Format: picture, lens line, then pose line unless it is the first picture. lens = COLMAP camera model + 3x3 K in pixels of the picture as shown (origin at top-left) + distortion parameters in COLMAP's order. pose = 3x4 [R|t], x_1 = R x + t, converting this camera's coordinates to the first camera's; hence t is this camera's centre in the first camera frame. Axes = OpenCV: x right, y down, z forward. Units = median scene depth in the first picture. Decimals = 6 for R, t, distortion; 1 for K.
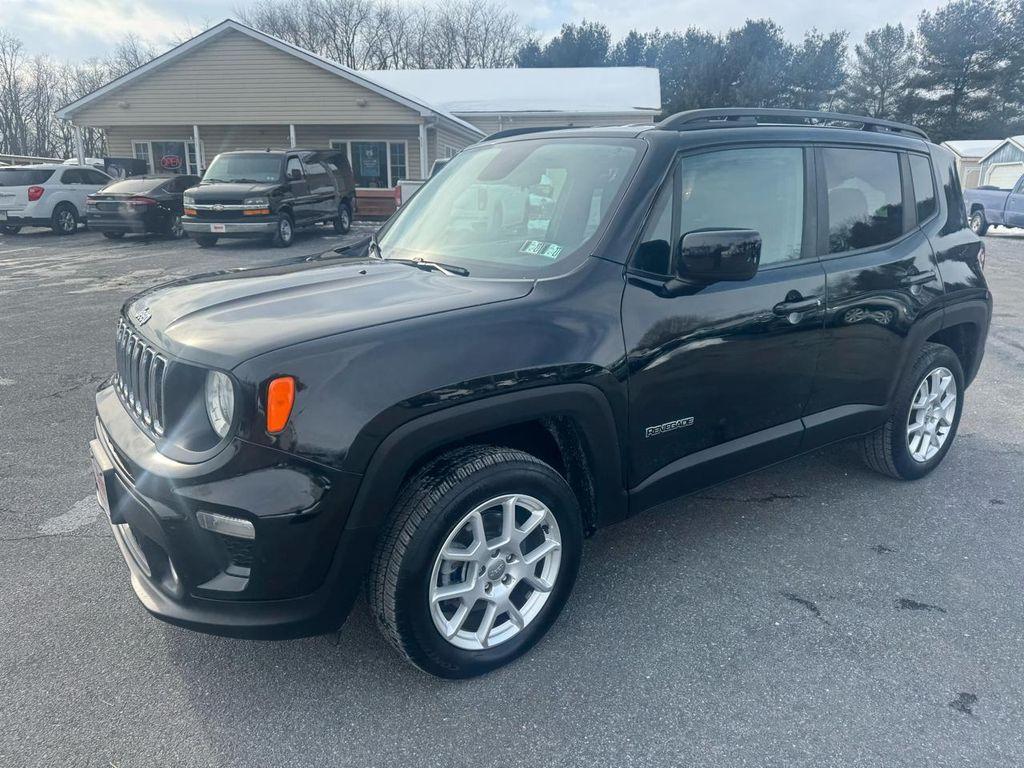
lens RADIAL K [[720.3, 0, 512.0], [0, 720.3, 383.4], [0, 0, 1]] dist [0.030483, -0.034476]
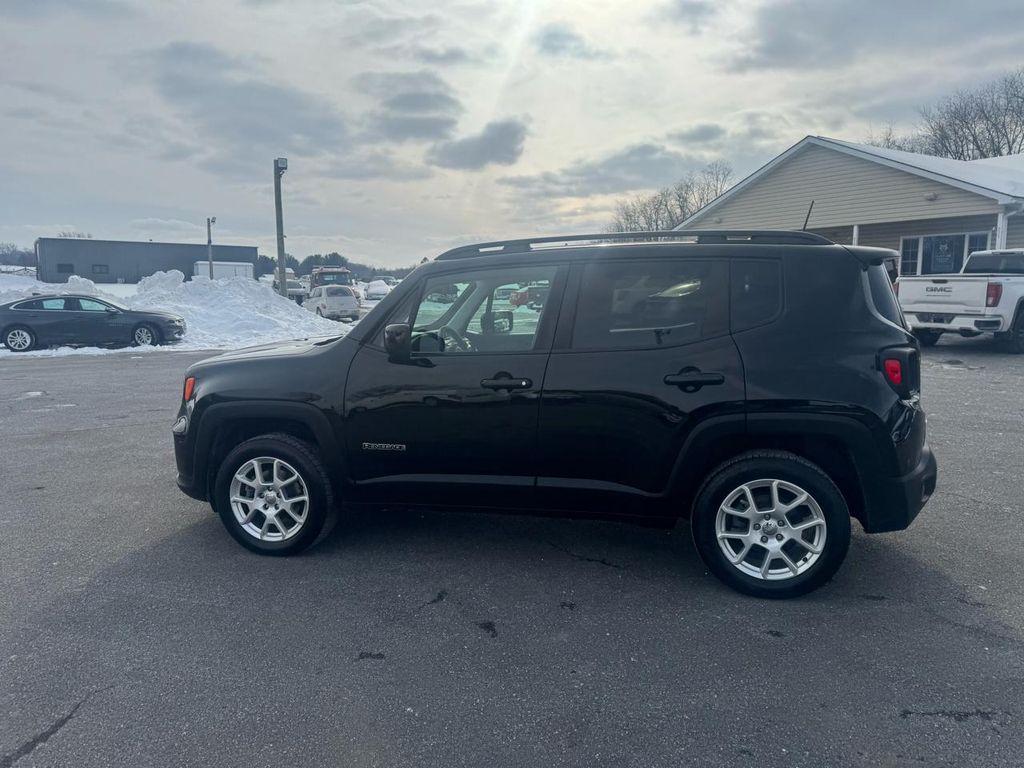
lens RADIAL K [[720.3, 0, 514.1], [0, 720.3, 400.1], [0, 0, 1]] dist [0.030483, -0.034476]
pose [[0.645964, 0.104949, -0.756119, 0.217446], [-0.185116, 0.982475, -0.021781, -0.007888], [0.740583, 0.154039, 0.654071, 0.025764]]
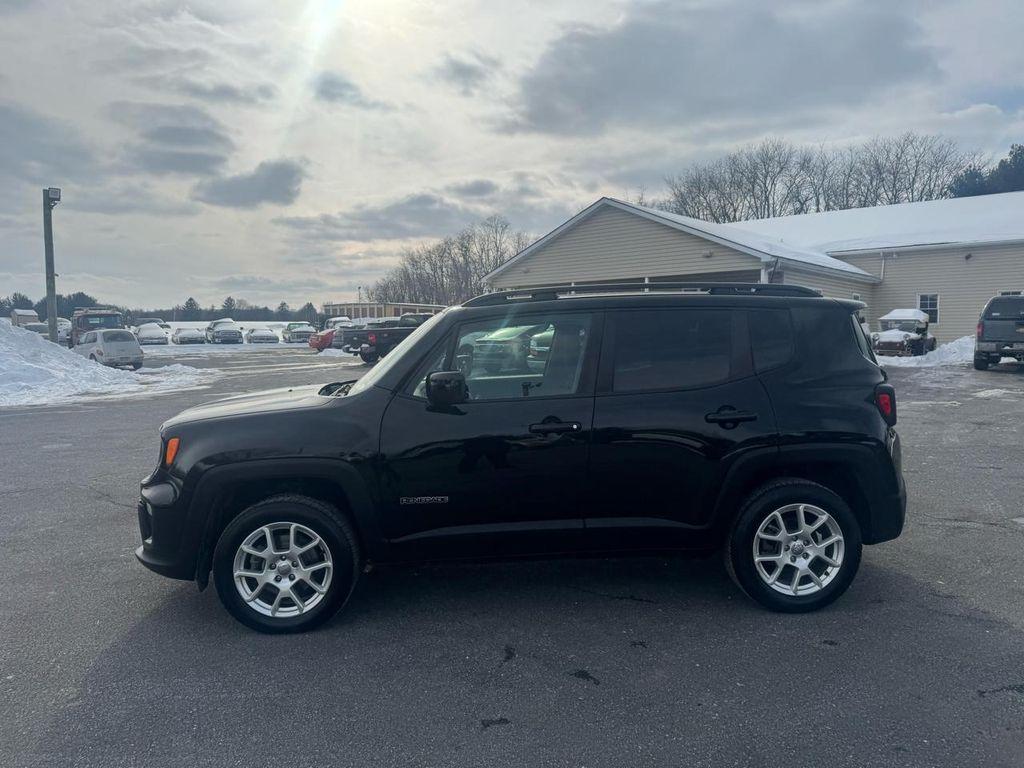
lens RADIAL K [[720.3, 0, 520.7], [0, 720.3, 386.3], [0, 0, 1]] dist [0.030483, -0.034476]
pose [[0.847361, 0.025928, -0.530384, 0.162098], [-0.121520, 0.981770, -0.146151, 0.003073], [0.516926, 0.188294, 0.835064, -0.023135]]
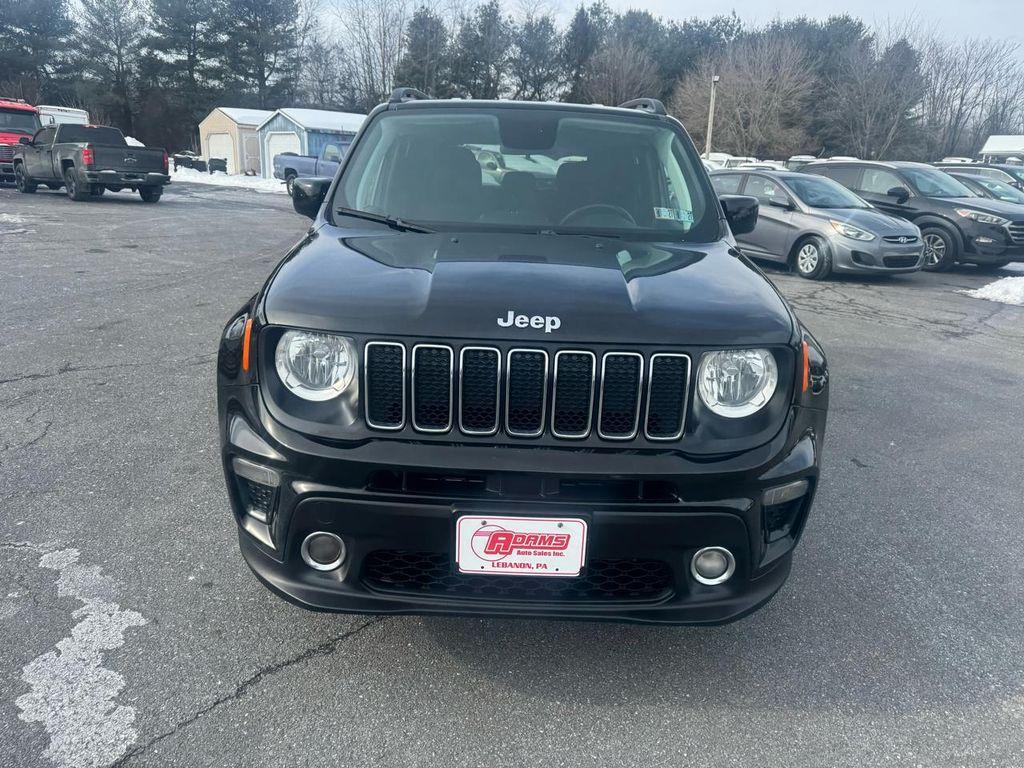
lens RADIAL K [[720.3, 0, 512.3], [0, 720.3, 382.9], [0, 0, 1]] dist [0.030483, -0.034476]
pose [[0.582518, -0.216139, 0.783554, -0.147579], [0.176799, 0.974609, 0.137402, -0.017804], [-0.793357, 0.058492, 0.605941, 0.070252]]
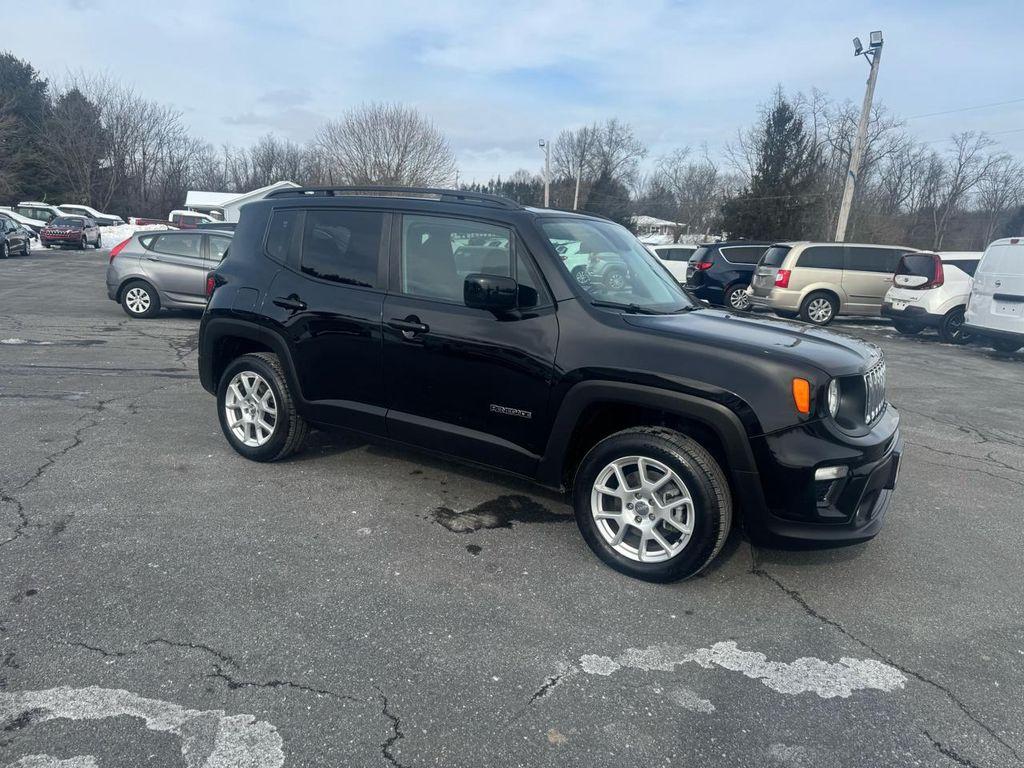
lens RADIAL K [[720.3, 0, 510.1], [0, 720.3, 376.6], [0, 0, 1]] dist [0.030483, -0.034476]
pose [[-0.373545, -0.182516, 0.909479, -0.209240], [0.186685, 0.945599, 0.266441, -0.076557], [-0.908632, 0.269314, -0.319150, 0.283355]]
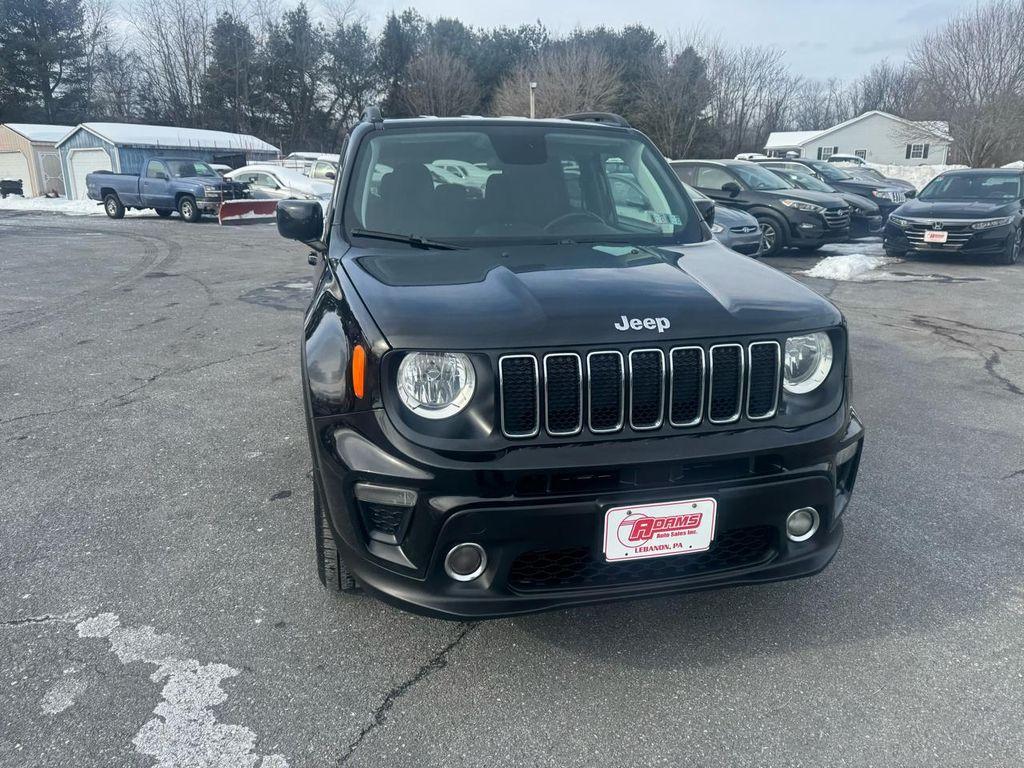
lens RADIAL K [[720.3, 0, 511.1], [0, 720.3, 381.1], [0, 0, 1]] dist [0.030483, -0.034476]
pose [[0.377692, -0.256411, 0.889720, -0.173394], [0.241402, 0.954929, 0.172727, -0.027537], [-0.893909, 0.149543, 0.422567, 0.101626]]
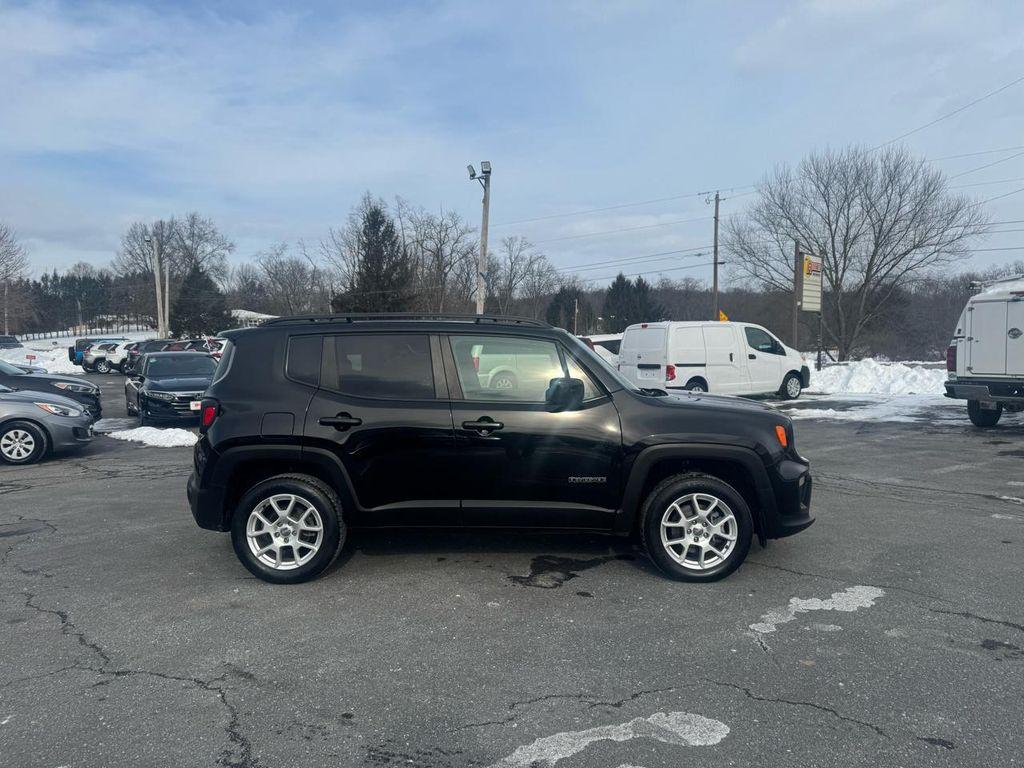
lens RADIAL K [[720.3, 0, 523.5], [0, 720.3, 369.3], [0, 0, 1]] dist [0.030483, -0.034476]
pose [[-0.814055, -0.011044, 0.580683, -0.160747], [0.156666, 0.958581, 0.237860, -0.118009], [-0.559259, 0.284605, -0.778607, 0.426071]]
